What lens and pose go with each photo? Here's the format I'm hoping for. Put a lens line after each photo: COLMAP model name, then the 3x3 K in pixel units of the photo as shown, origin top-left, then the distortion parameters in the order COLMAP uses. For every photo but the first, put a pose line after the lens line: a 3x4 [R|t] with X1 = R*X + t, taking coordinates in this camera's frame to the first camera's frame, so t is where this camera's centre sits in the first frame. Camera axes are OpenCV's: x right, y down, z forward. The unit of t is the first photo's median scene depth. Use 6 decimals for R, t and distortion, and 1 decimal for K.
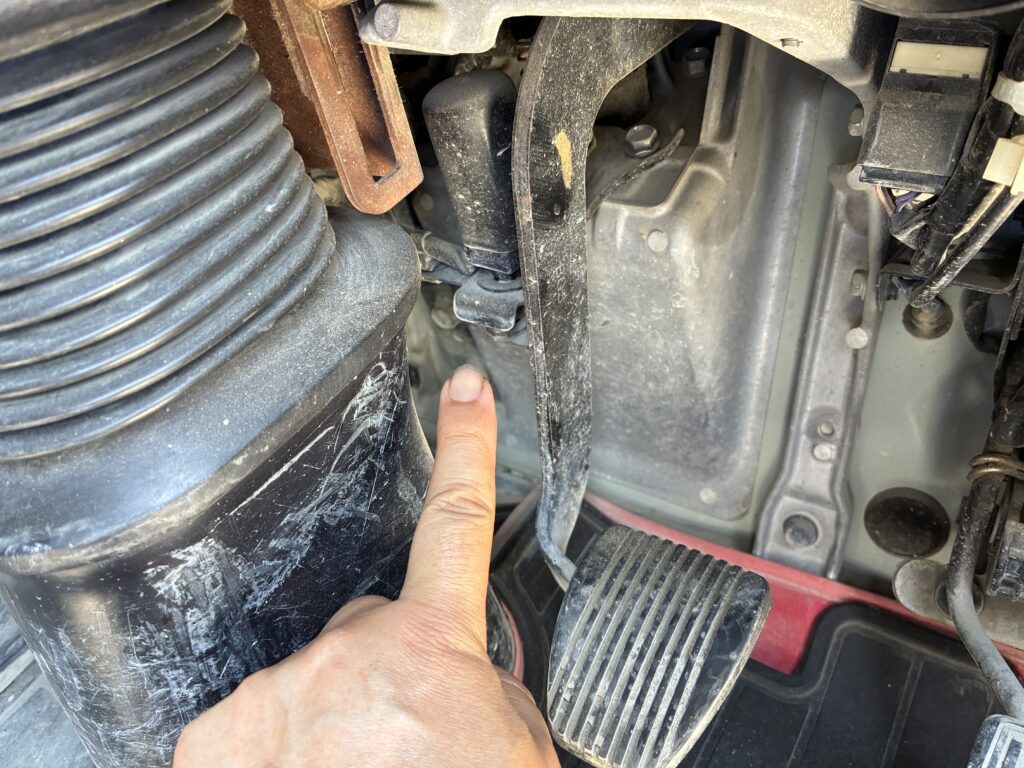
lens RADIAL K [[782.9, 0, 512.0], [0, 782.9, 384.0], [0, 0, 1]] dist [0.032364, -0.073830]
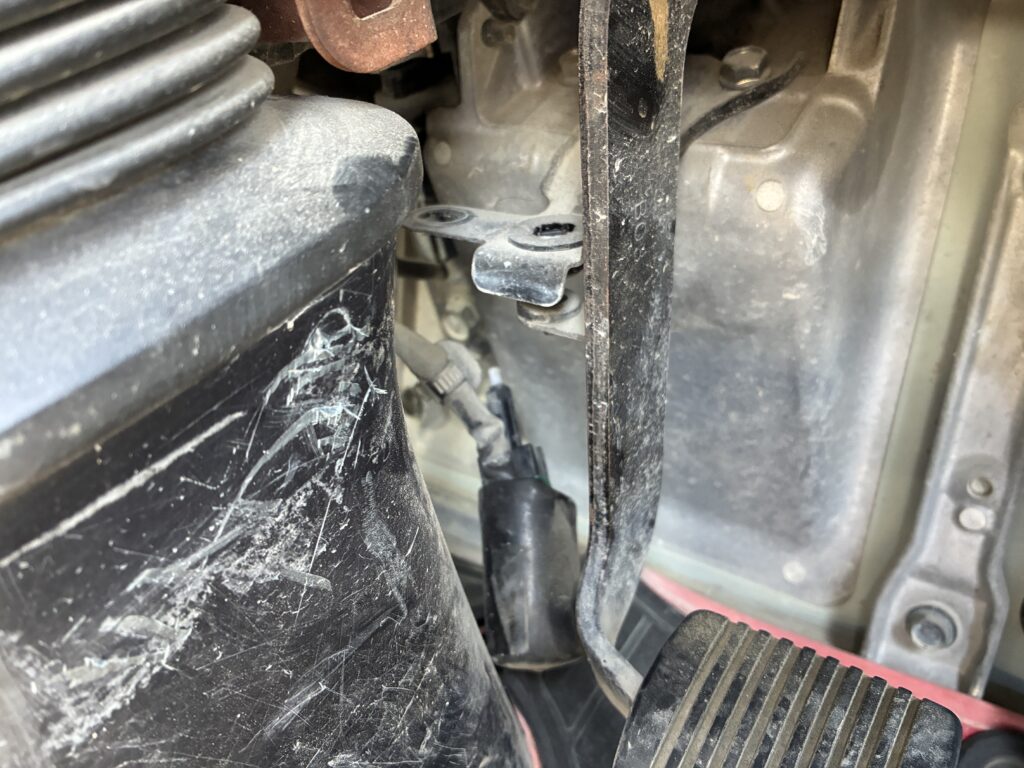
lens RADIAL K [[828.2, 0, 523.0], [0, 828.2, 386.1], [0, 0, 1]] dist [-0.007352, 0.001541]
pose [[0.998841, 0.047913, -0.004564, -0.025805], [-0.048112, 0.996581, -0.067174, 0.052373], [0.001330, 0.067315, 0.997731, 0.339301]]
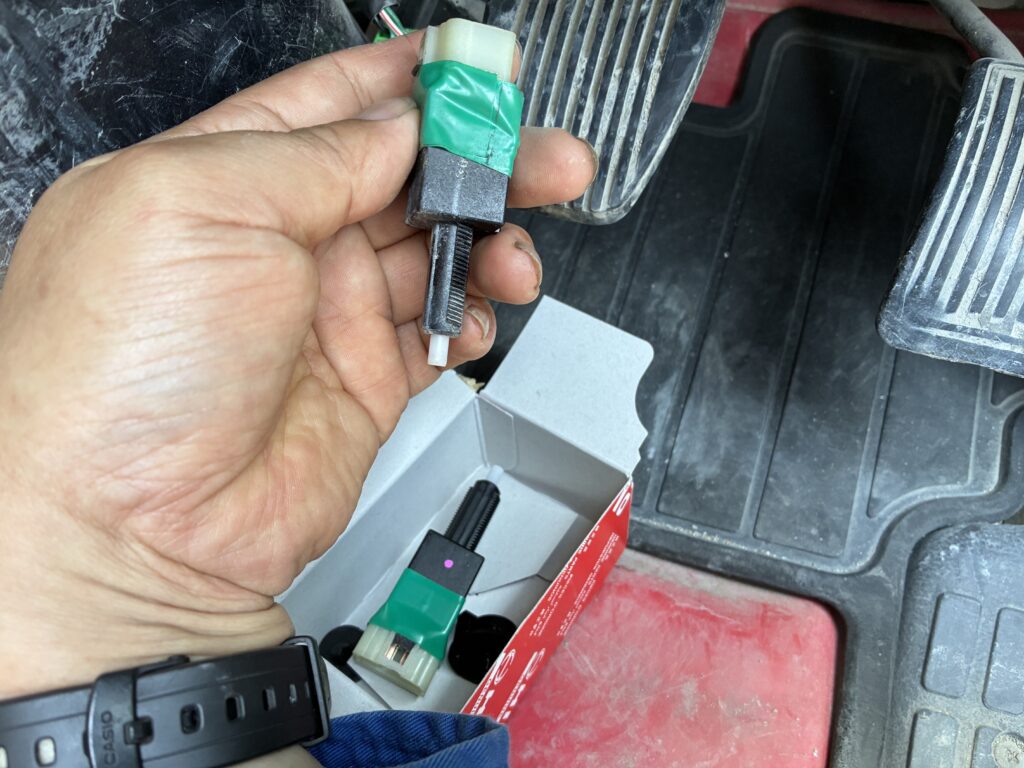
lens RADIAL K [[788.2, 0, 512.0], [0, 788.2, 384.0], [0, 0, 1]] dist [-0.002040, -0.067970]
pose [[0.968172, -0.239074, 0.074077, -0.049351], [0.166501, 0.836188, 0.522558, 0.164843], [-0.186873, -0.493592, 0.849379, 0.147507]]
